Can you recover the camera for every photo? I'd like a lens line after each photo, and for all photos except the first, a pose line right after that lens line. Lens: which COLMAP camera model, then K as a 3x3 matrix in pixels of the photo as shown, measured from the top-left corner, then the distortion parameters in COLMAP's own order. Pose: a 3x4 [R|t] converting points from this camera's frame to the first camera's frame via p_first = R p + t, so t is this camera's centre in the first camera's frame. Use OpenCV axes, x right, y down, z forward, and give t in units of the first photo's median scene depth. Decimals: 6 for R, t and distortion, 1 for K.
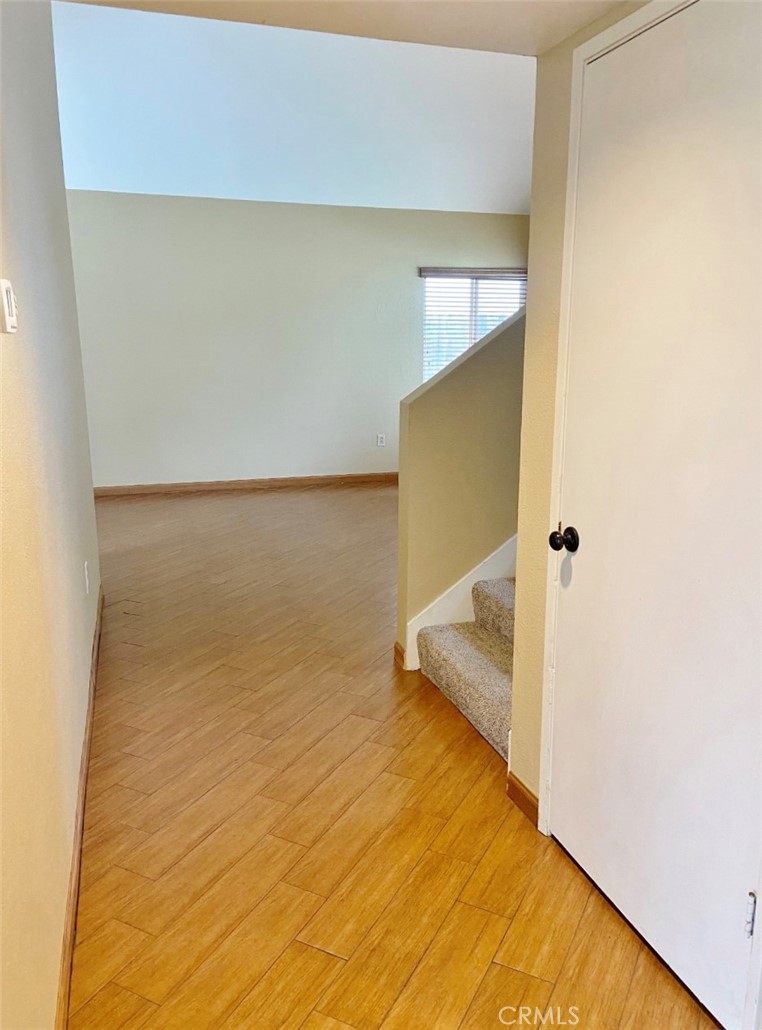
lens RADIAL K [[781.2, 0, 381.2], [0, 781.2, 514.1], [0, 0, 1]] dist [0.066363, -0.015830]
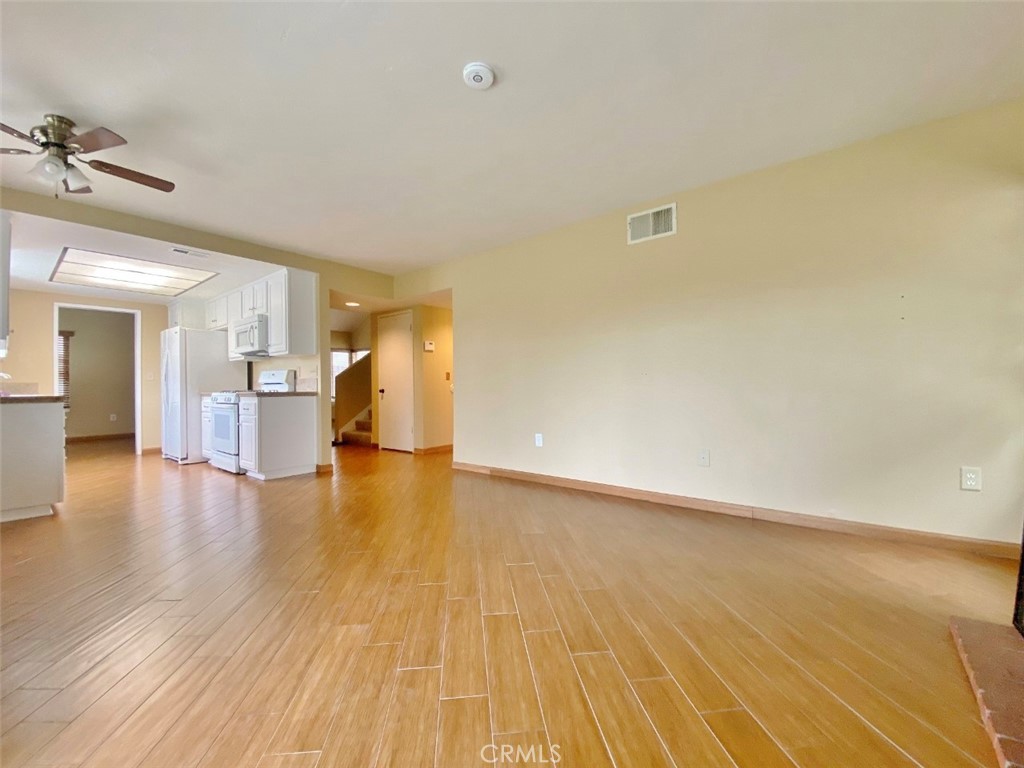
lens RADIAL K [[417.0, 0, 504.8], [0, 417.0, 383.0], [0, 0, 1]] dist [-0.008854, -0.001966]
pose [[0.835282, 0.002226, 0.549818, -0.508387], [0.122306, 0.974185, -0.189750, 0.483345], [-0.536046, 0.225740, 0.813447, -1.459938]]
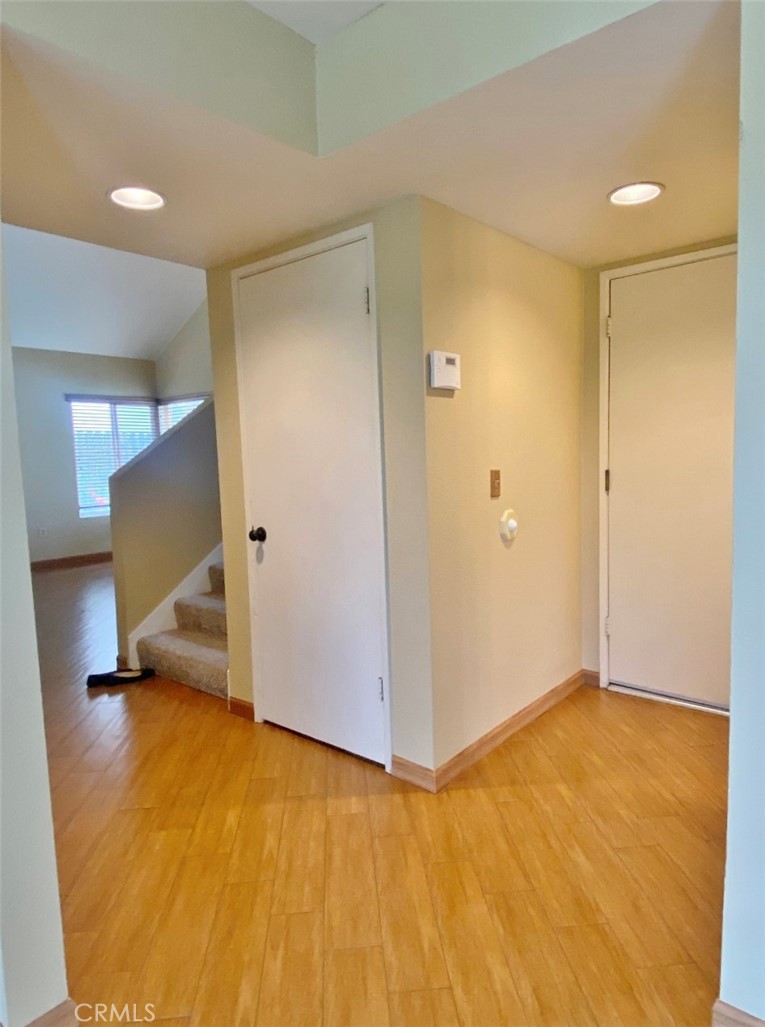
lens RADIAL K [[628.3, 0, 377.9], [0, 628.3, 521.2], [0, 0, 1]] dist [-0.006806, -0.001409]
pose [[0.852281, -0.071263, 0.518207, -0.181386], [0.133006, 0.987639, -0.082932, 0.108173], [-0.505891, 0.139606, 0.851225, -0.224994]]
